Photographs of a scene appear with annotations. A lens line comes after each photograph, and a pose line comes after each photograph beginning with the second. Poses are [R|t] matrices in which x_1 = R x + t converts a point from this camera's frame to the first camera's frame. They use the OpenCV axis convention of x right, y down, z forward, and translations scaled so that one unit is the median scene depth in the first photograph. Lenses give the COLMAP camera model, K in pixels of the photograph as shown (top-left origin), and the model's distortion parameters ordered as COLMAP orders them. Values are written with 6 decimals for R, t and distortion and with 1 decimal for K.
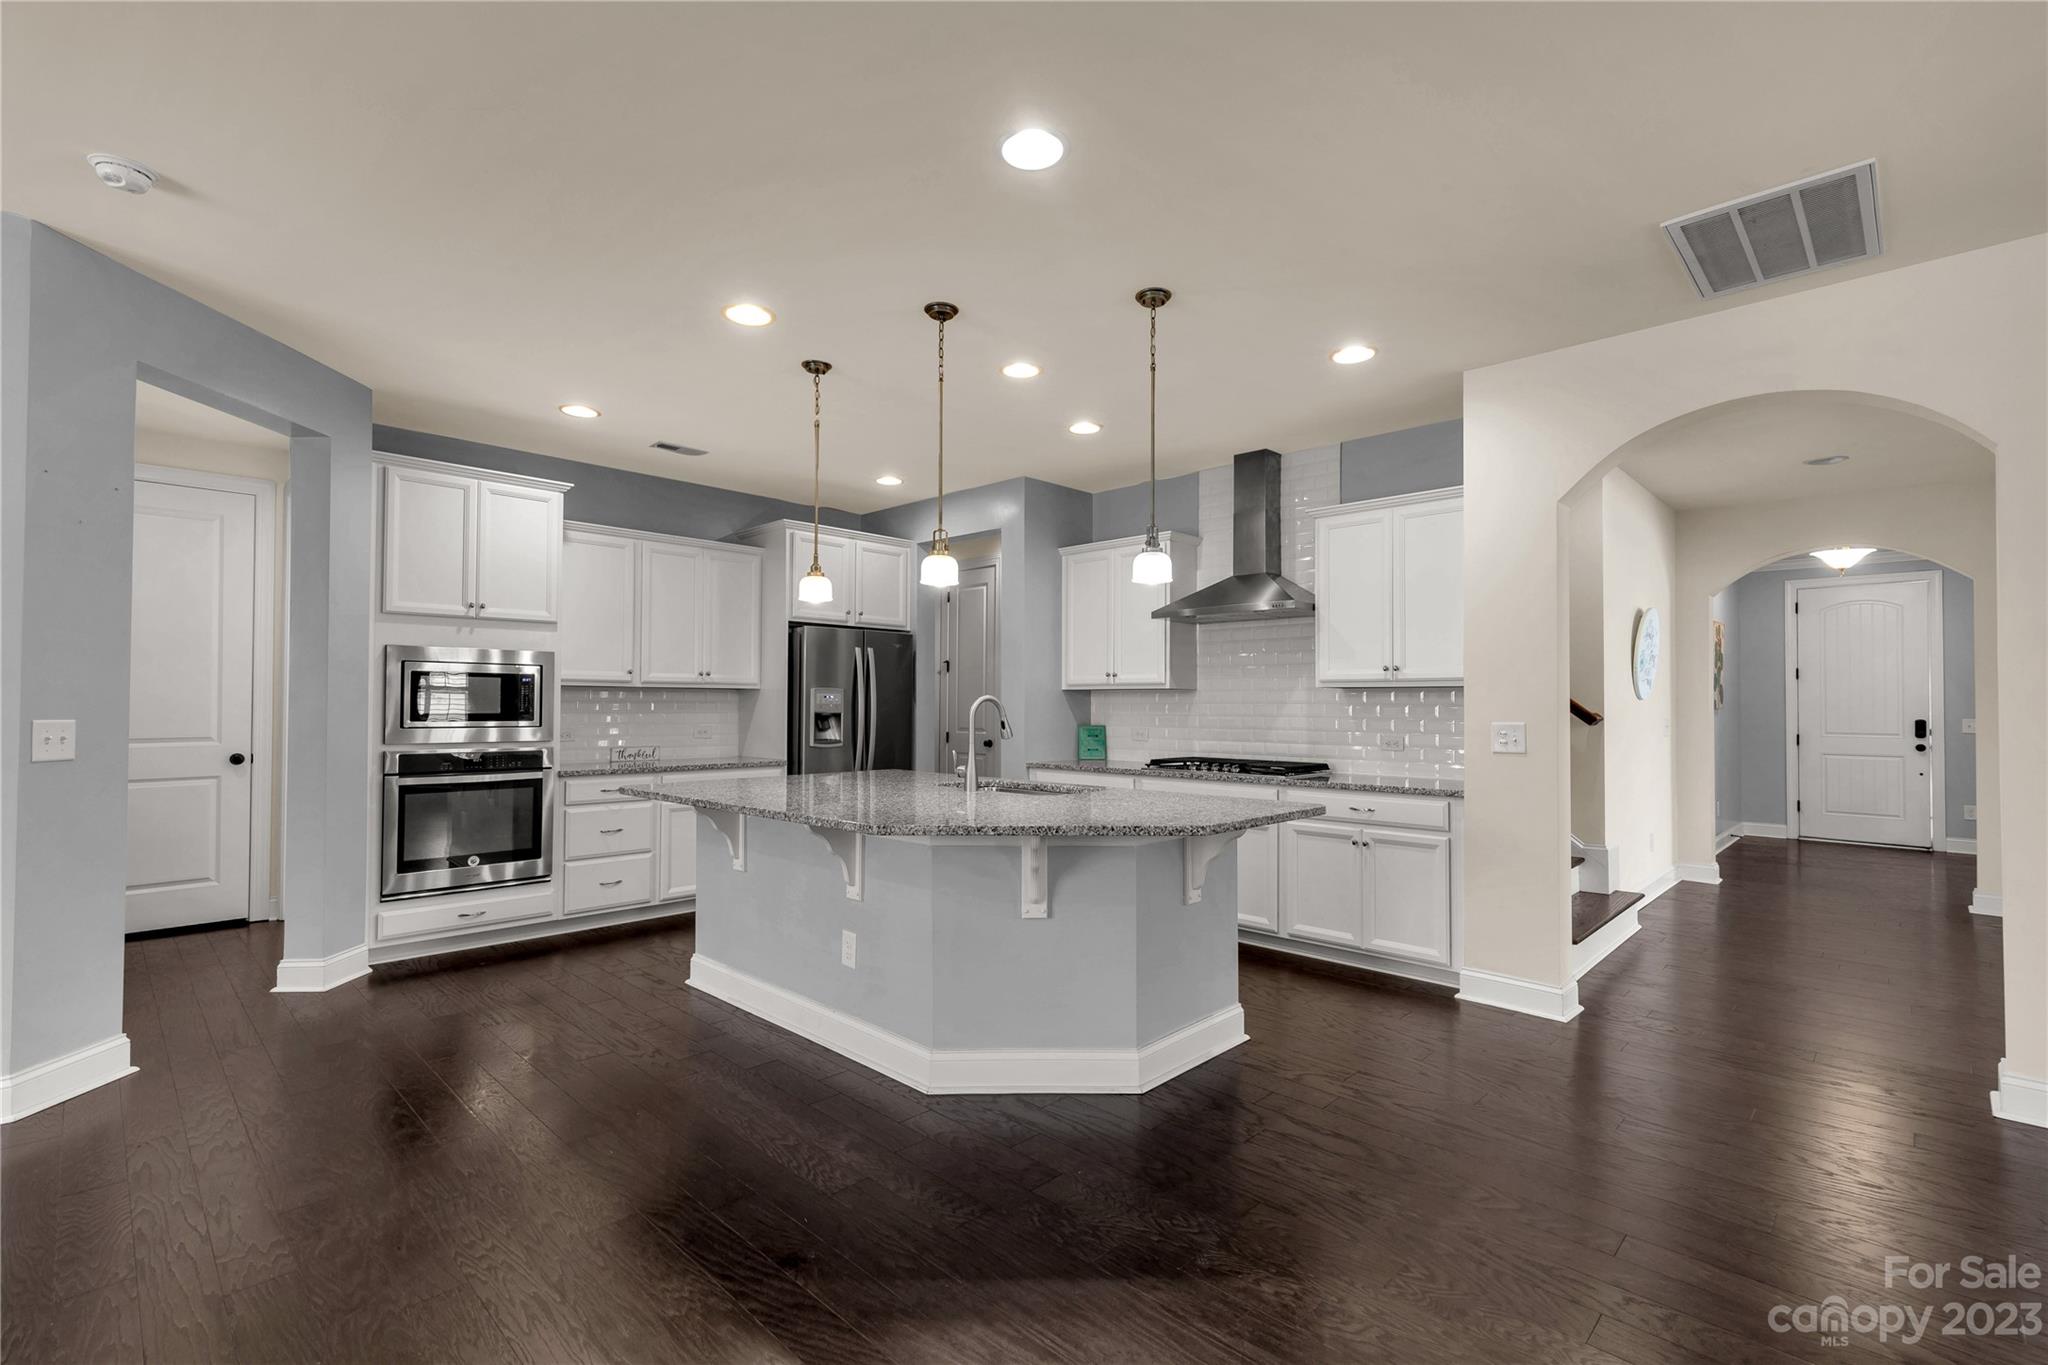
lens RADIAL K [[915.8, 0, 1025.6], [0, 915.8, 675.5], [0, 0, 1]] dist [0.003648, 0.000174]
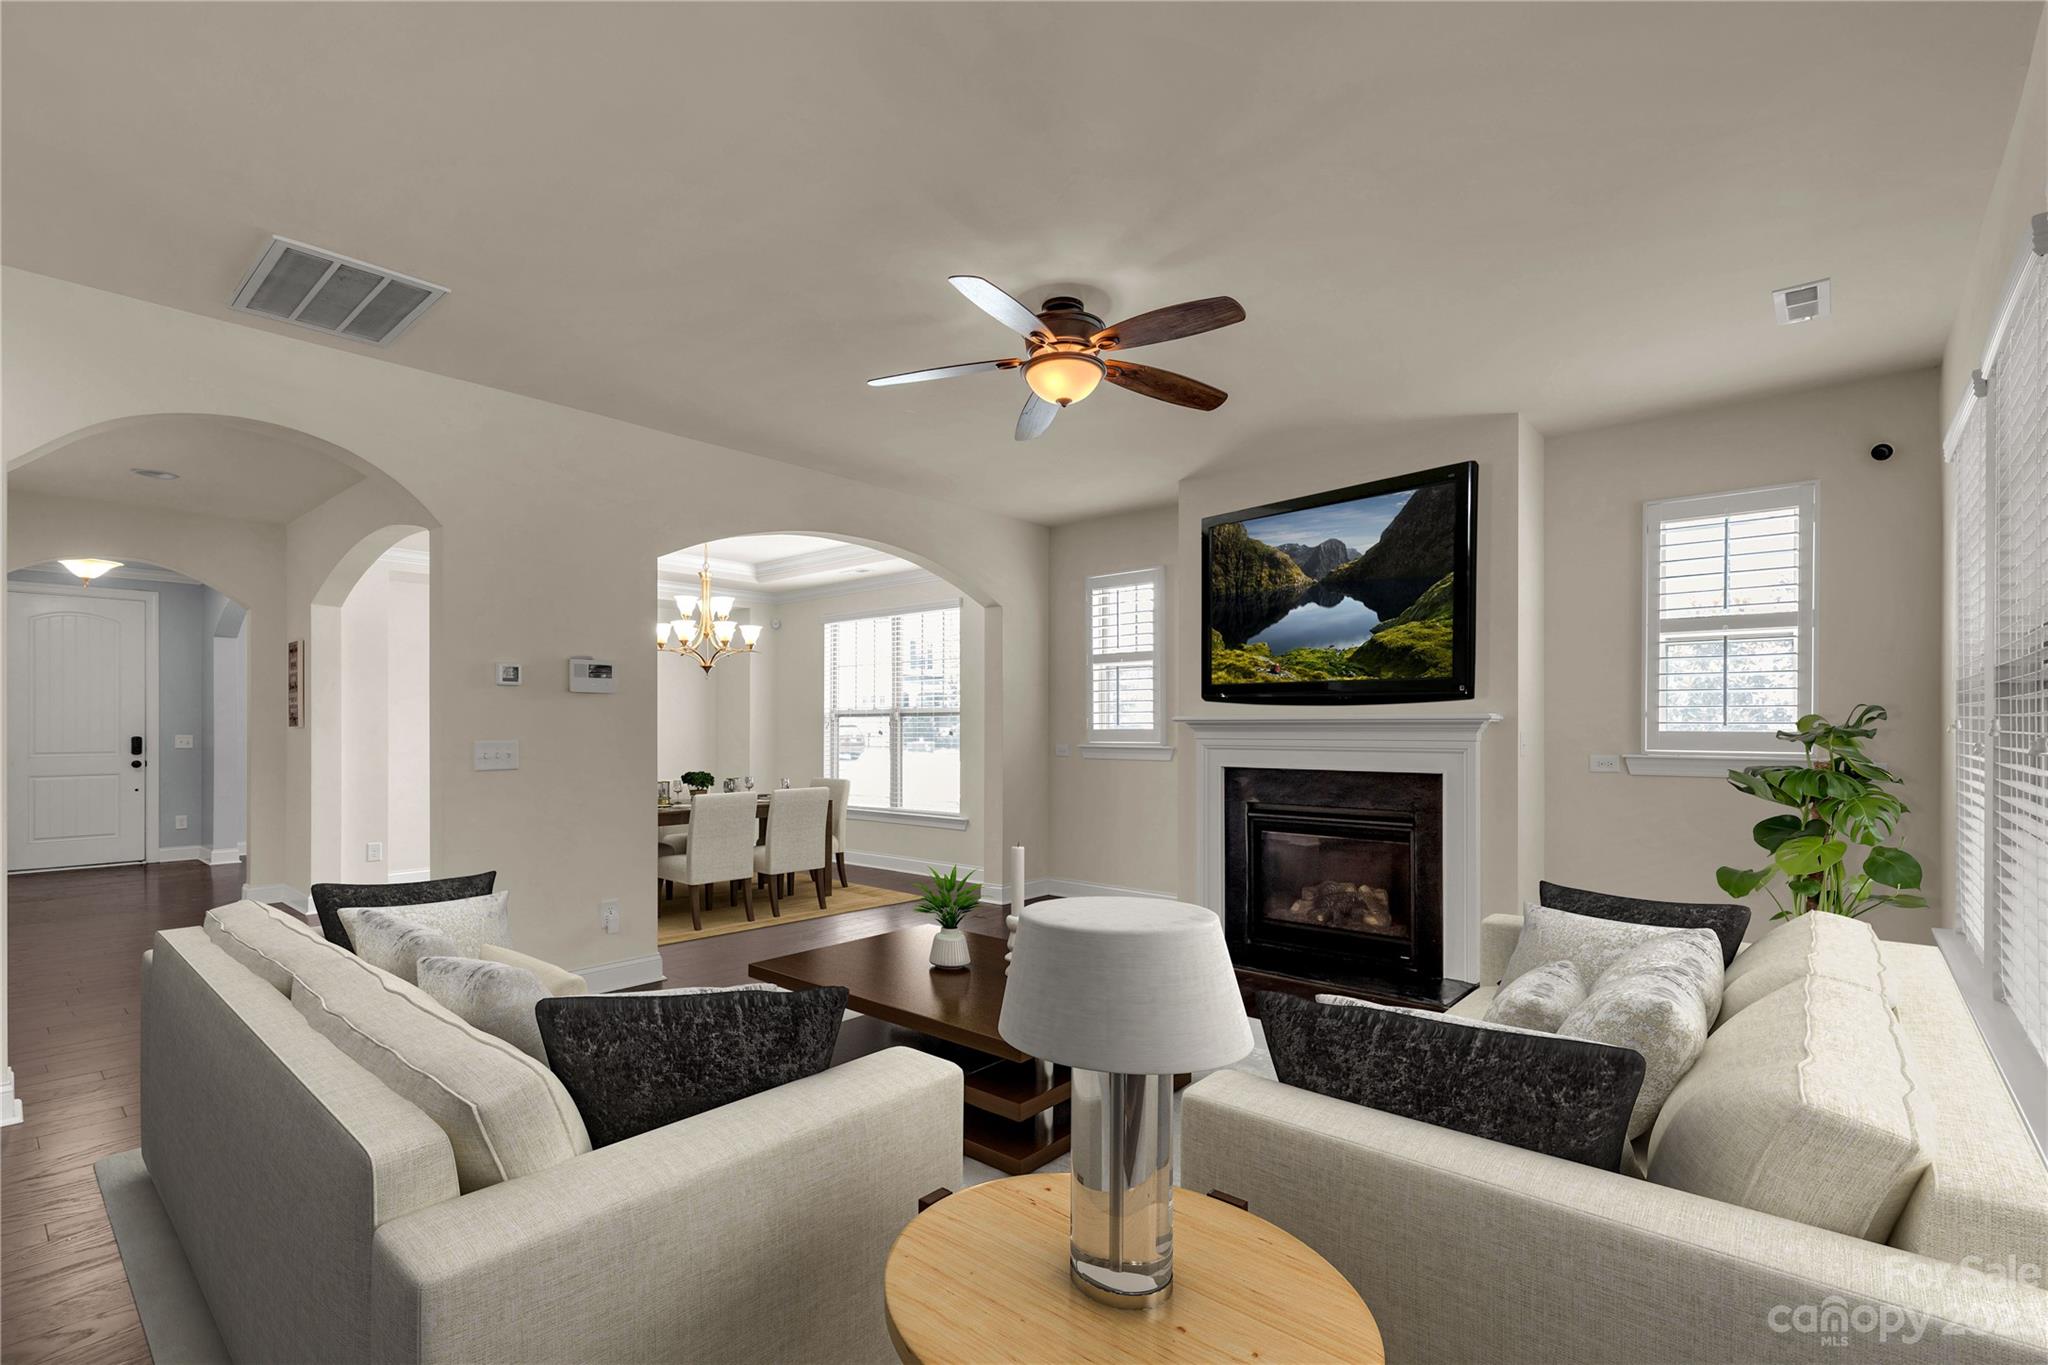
lens RADIAL K [[929.0, 0, 1021.0], [0, 929.0, 716.6], [0, 0, 1]] dist [-0.000352, 0.000064]
pose [[-0.055531, 0.003159, 0.998452, -0.192049], [-0.029540, 0.999552, -0.004806, 0.003203], [-0.998020, -0.029761, -0.055413, 0.132376]]
